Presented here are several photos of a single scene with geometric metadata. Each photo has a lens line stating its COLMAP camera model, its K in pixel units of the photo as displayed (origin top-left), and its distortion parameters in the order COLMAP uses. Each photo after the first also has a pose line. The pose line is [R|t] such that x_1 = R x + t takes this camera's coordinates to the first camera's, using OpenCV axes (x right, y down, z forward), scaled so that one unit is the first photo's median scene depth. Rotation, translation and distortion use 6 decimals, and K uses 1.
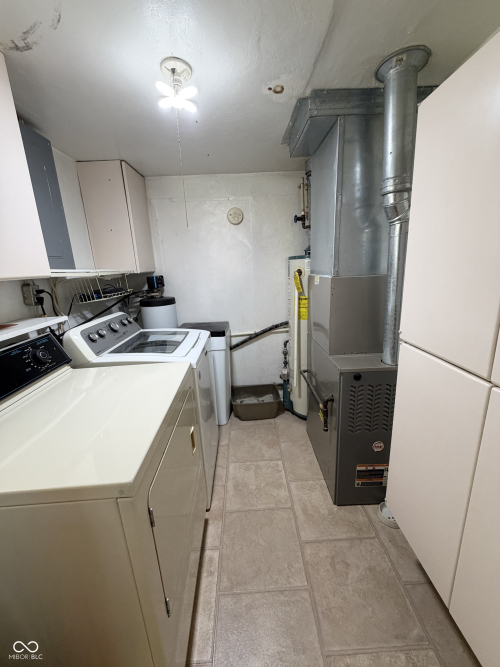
lens RADIAL K [[266.0, 0, 251.6], [0, 266.0, 333.3], [0, 0, 1]] dist [-0.000050, -0.000052]
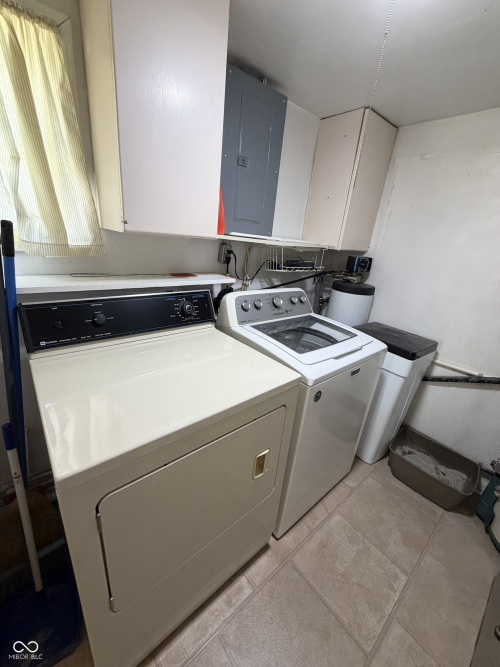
lens RADIAL K [[266.0, 0, 251.7], [0, 266.0, 332.6], [0, 0, 1]] dist [-0.000050, -0.000052]
pose [[0.612290, 0.373560, -0.696817, 0.114524], [-0.314471, 0.923692, 0.218863, -0.089066], [0.725403, 0.085121, 0.683041, 0.259402]]
